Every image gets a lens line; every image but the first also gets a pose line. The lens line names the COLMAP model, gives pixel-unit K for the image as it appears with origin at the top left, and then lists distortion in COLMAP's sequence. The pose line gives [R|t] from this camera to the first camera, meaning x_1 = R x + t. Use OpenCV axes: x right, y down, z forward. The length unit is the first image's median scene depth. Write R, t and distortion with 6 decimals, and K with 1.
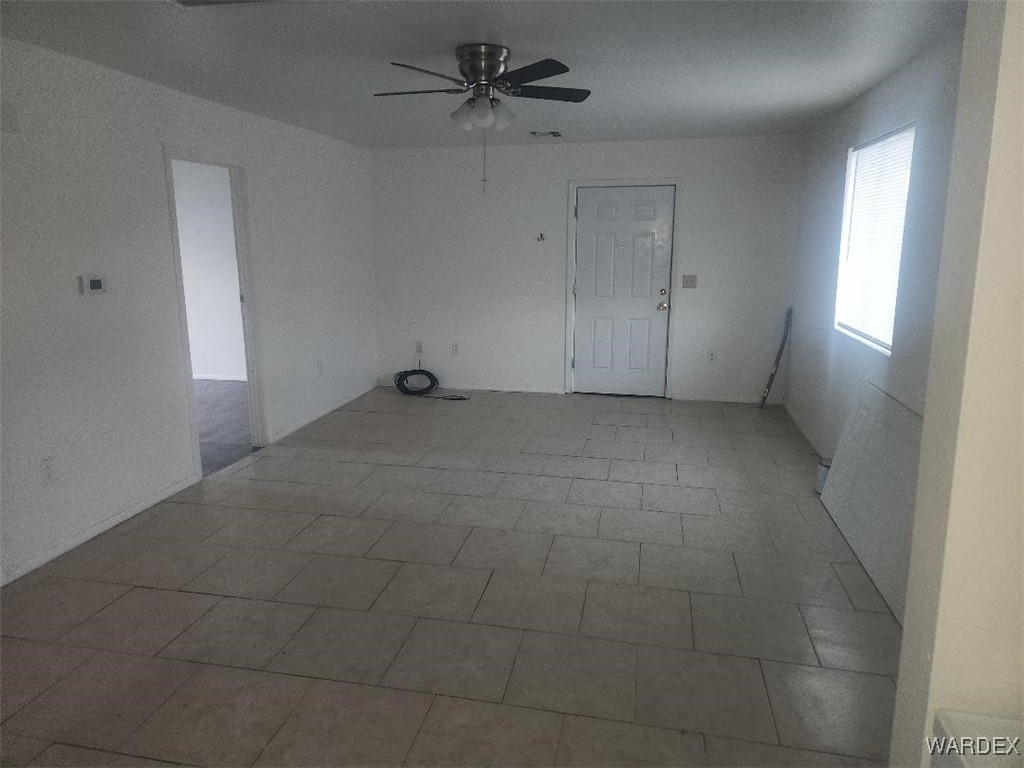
lens RADIAL K [[696.6, 0, 491.6], [0, 696.6, 380.3], [0, 0, 1]] dist [0.047055, -0.050976]
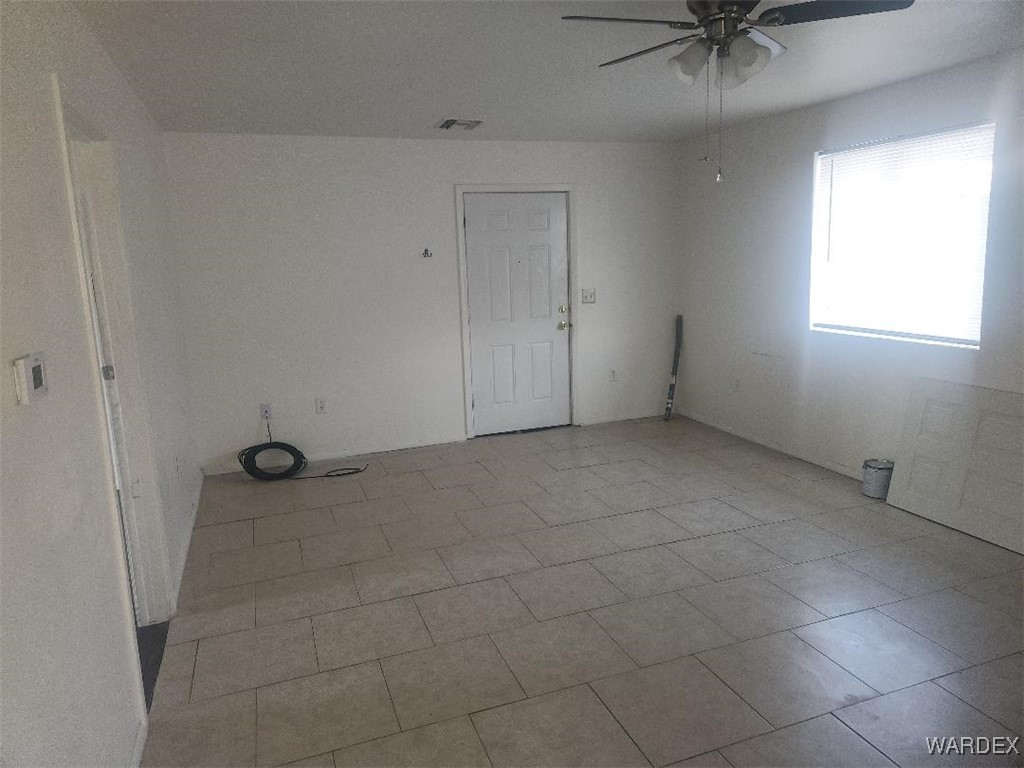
lens RADIAL K [[696.6, 0, 491.6], [0, 696.6, 380.3], [0, 0, 1]] dist [0.047055, -0.050976]
pose [[0.836878, -0.130204, 0.531678, -0.324027], [0.145579, 0.989260, 0.013116, -0.061651], [-0.527675, 0.066425, 0.846845, 0.293100]]
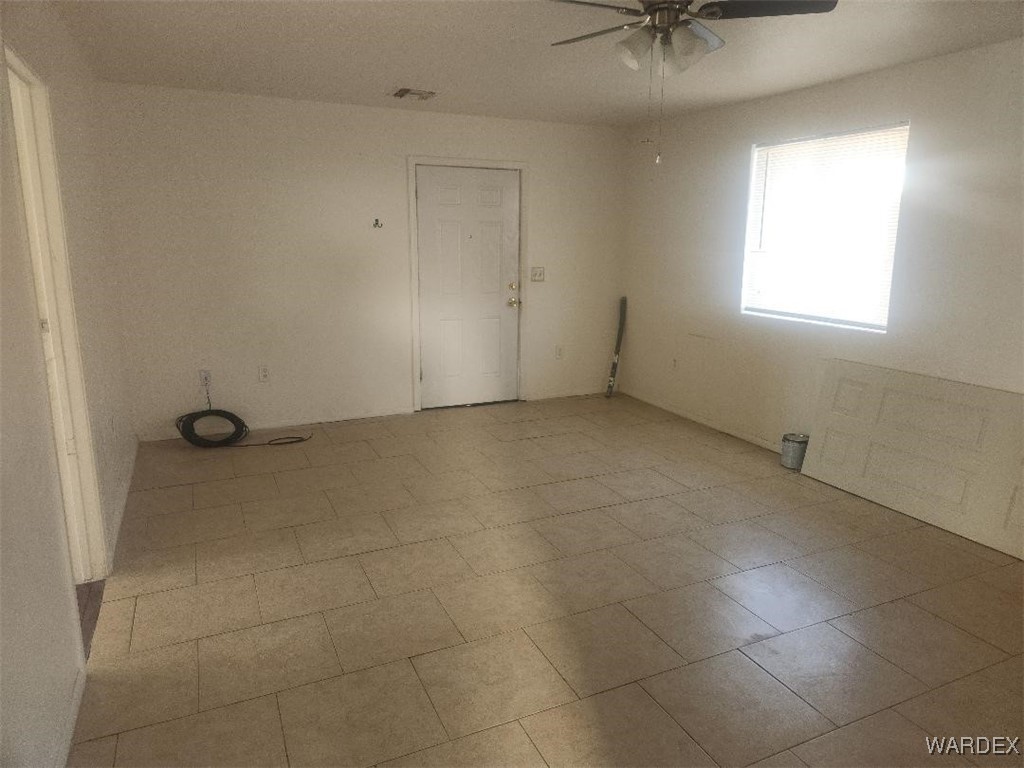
lens RADIAL K [[703.1, 0, 518.4], [0, 703.1, 386.2], [0, 0, 1]] dist [0.057959, -0.072554]
pose [[0.776660, -0.126946, 0.616995, -0.337713], [0.115619, 0.991571, 0.058476, -0.049844], [-0.619218, 0.025920, 0.784791, 0.273241]]
